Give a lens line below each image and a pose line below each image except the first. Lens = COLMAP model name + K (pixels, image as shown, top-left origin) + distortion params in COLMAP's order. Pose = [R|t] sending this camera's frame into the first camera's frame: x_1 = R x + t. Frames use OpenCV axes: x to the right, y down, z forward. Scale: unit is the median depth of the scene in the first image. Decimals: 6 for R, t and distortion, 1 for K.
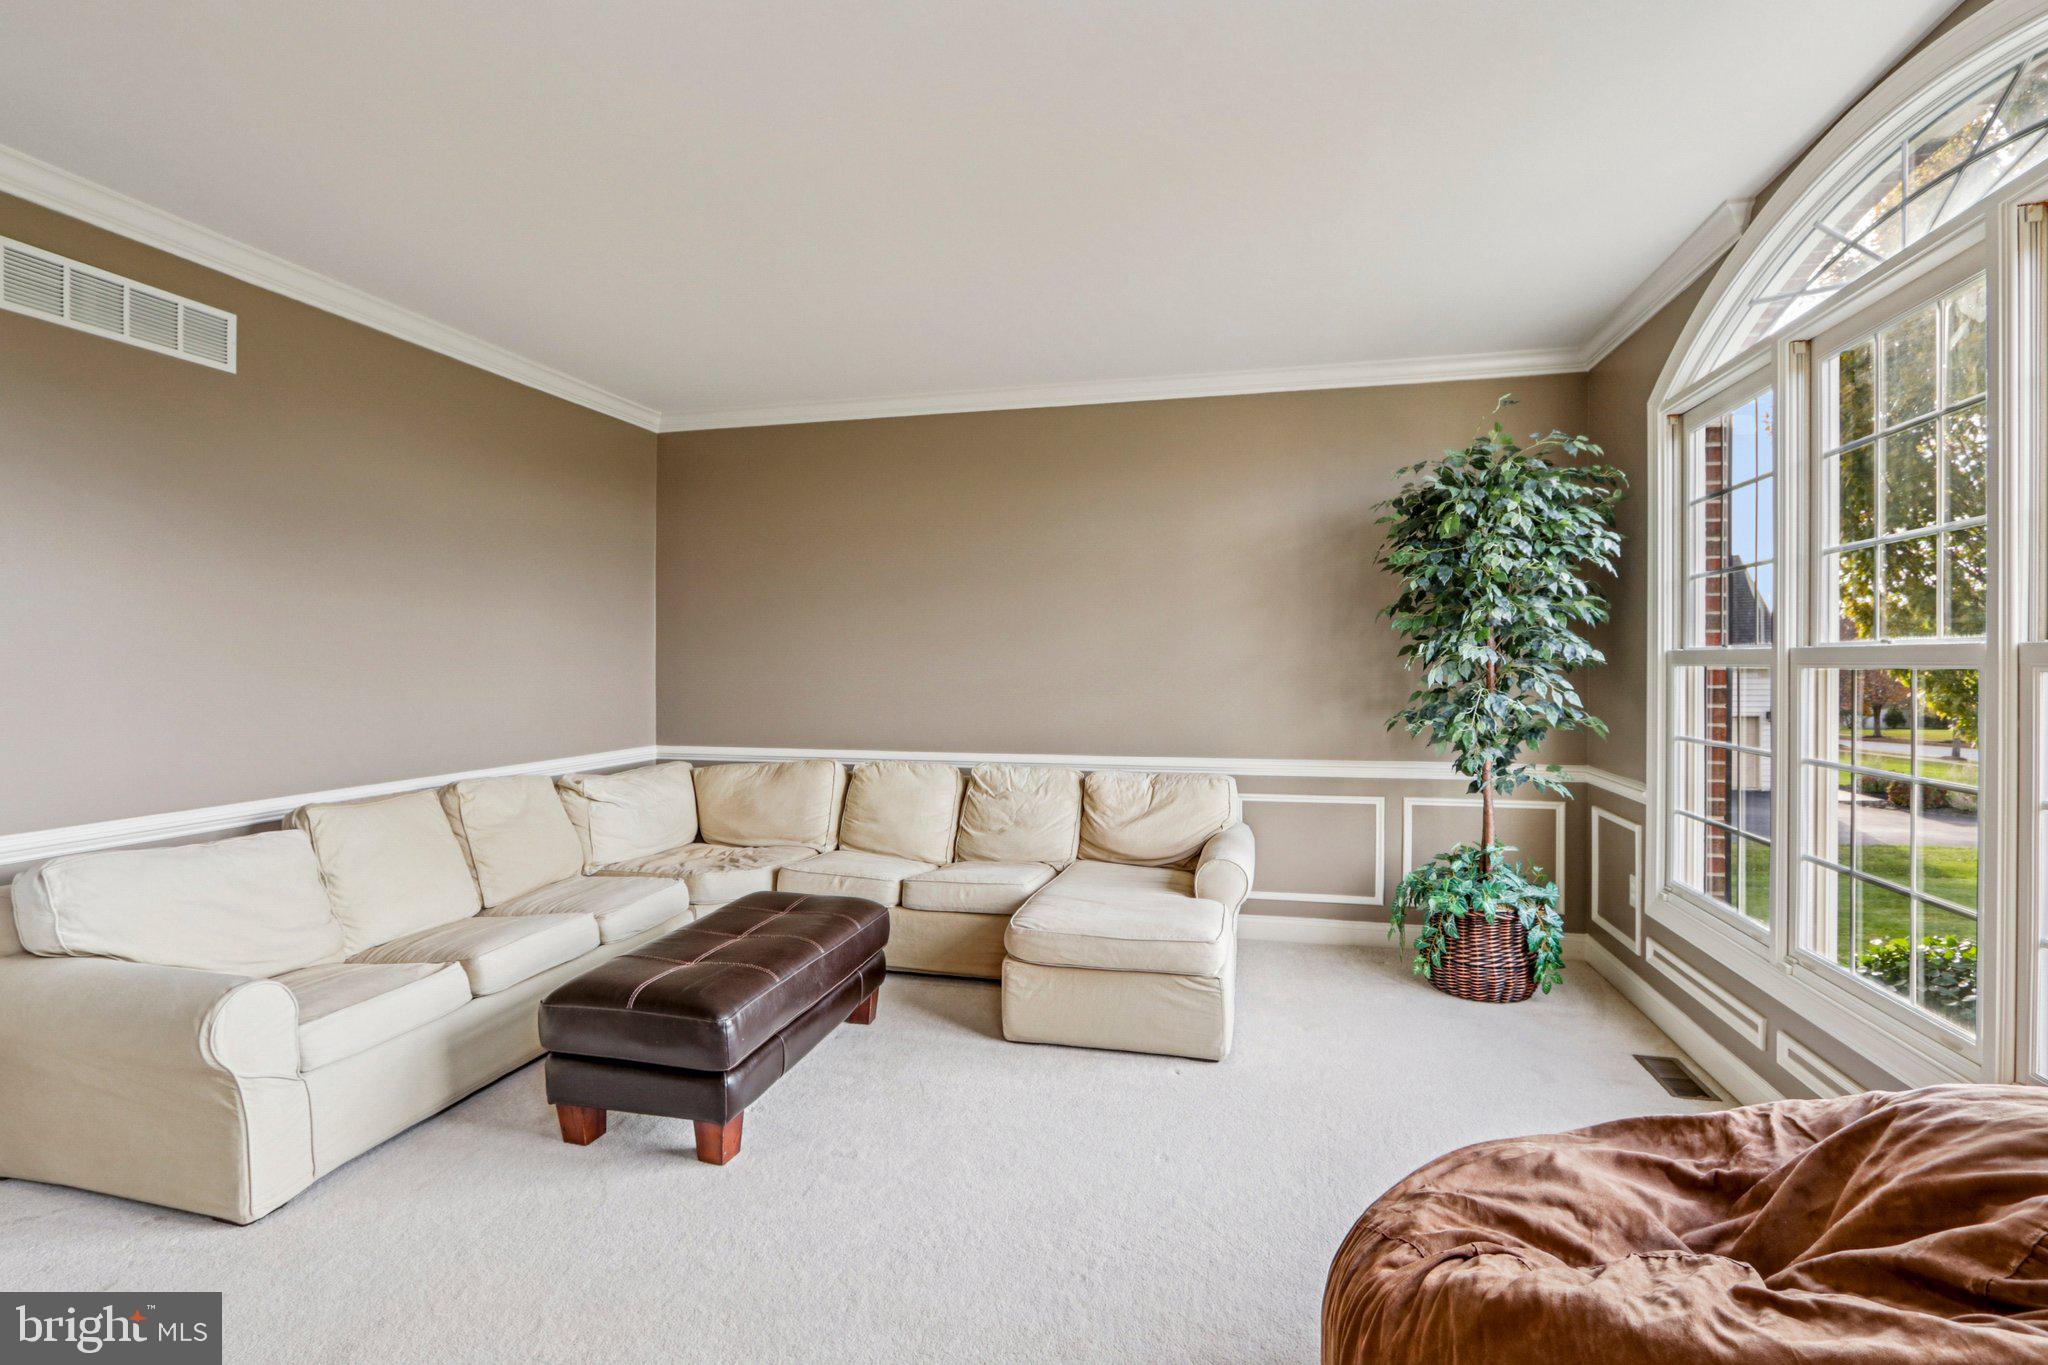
lens RADIAL K [[986.9, 0, 1024.6], [0, 986.9, 671.5], [0, 0, 1]] dist [-0.017187, 0.002863]
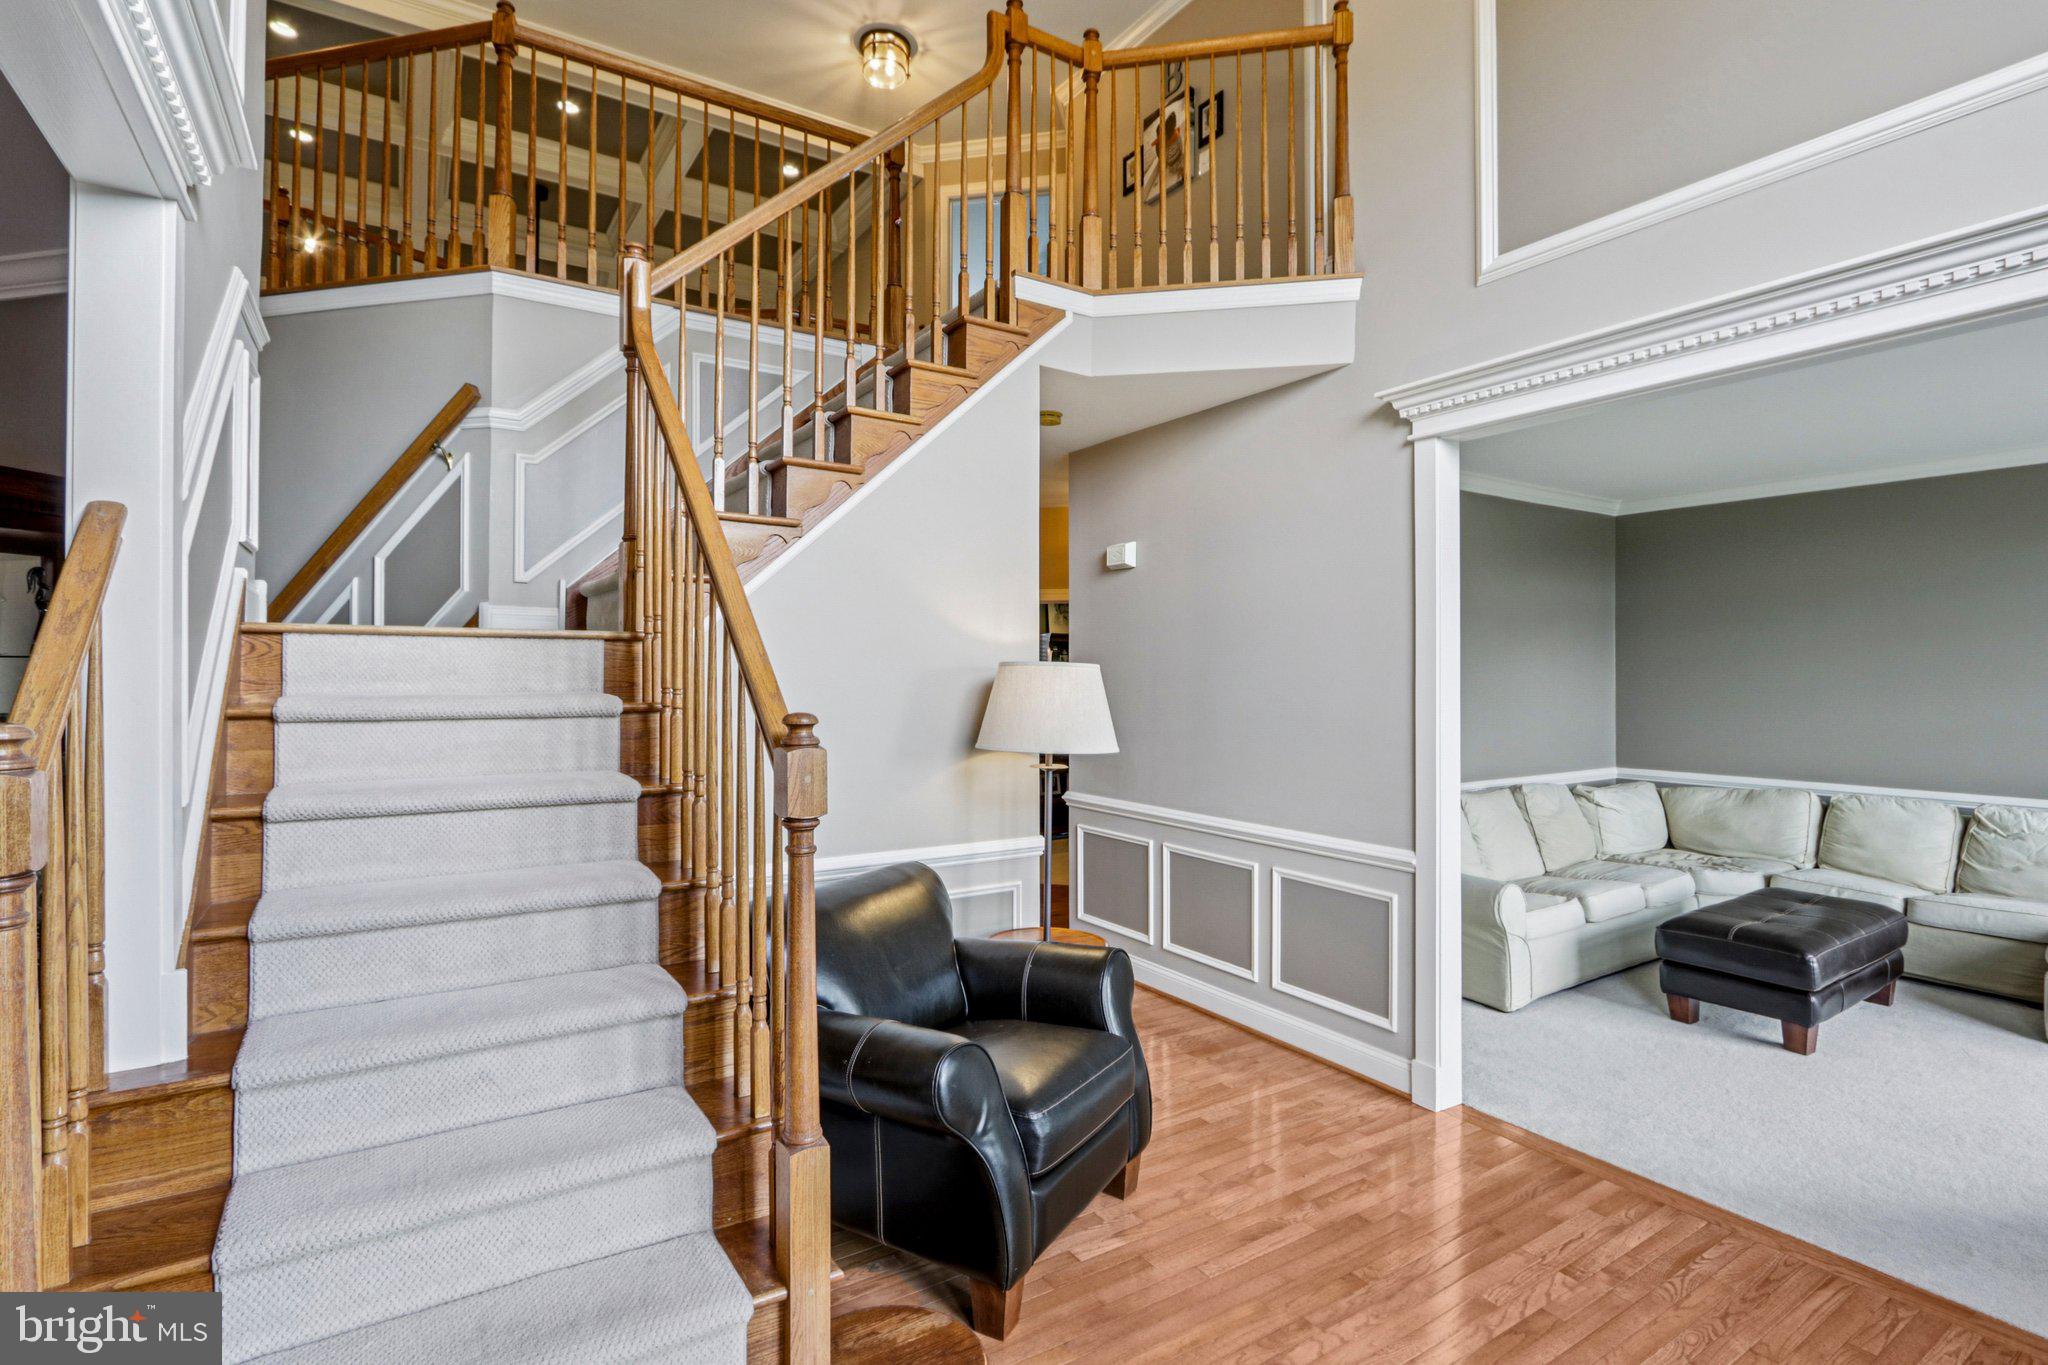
lens RADIAL K [[986.9, 0, 1035.1], [0, 986.9, 651.3], [0, 0, 1]] dist [-0.017187, 0.002863]
pose [[0.733993, -0.010678, -0.679073, -0.094258], [-0.013235, 0.999462, -0.030022, -0.032327], [0.679028, 0.031024, 0.733456, -0.553470]]
